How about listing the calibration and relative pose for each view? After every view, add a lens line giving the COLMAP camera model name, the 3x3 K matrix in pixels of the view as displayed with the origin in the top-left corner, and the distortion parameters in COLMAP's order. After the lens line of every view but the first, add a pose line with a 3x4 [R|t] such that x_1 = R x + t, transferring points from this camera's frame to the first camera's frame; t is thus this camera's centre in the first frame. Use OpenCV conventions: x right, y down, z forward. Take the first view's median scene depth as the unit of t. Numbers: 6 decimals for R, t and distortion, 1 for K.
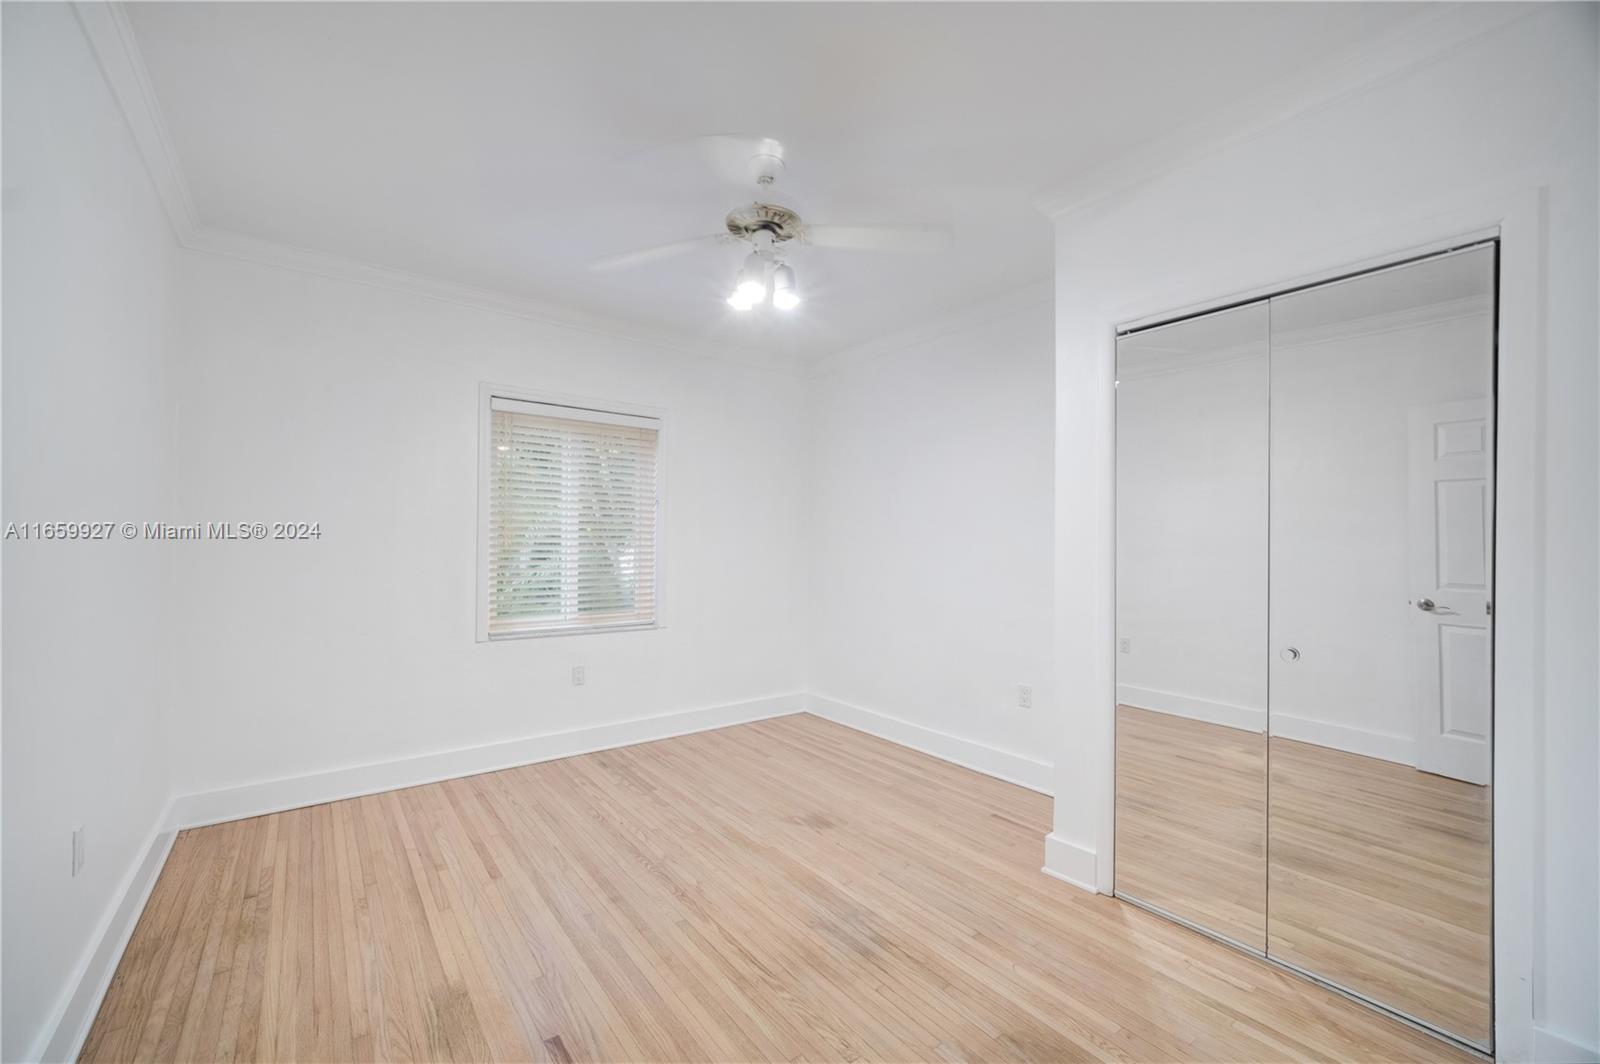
lens RADIAL K [[655.2, 0, 797.3], [0, 655.2, 531.5], [0, 0, 1]] dist [-0.003229, -0.000545]
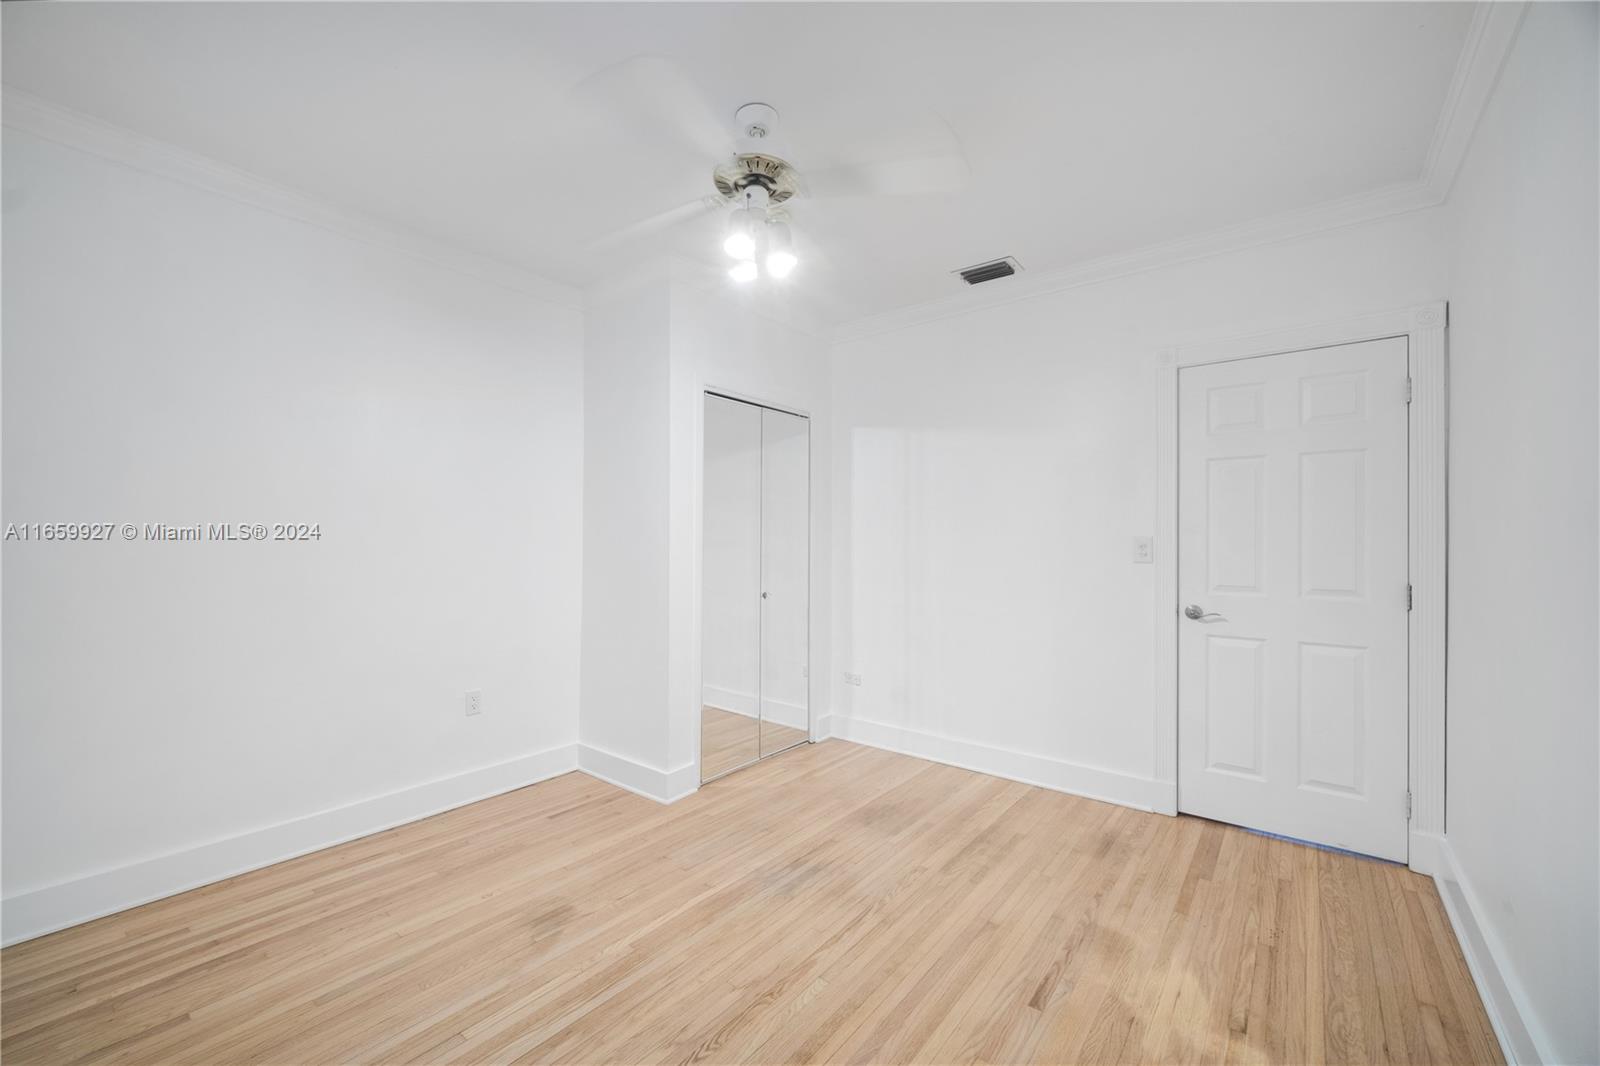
lens RADIAL K [[614.0, 0, 797.7], [0, 614.0, 541.4], [0, 0, 1]] dist [-0.000517, 0.000018]
pose [[-0.234703, -0.008232, 0.972032, -0.866896], [-0.027095, 0.999631, 0.001923, 0.016653], [-0.971689, -0.025886, -0.234840, 1.129196]]
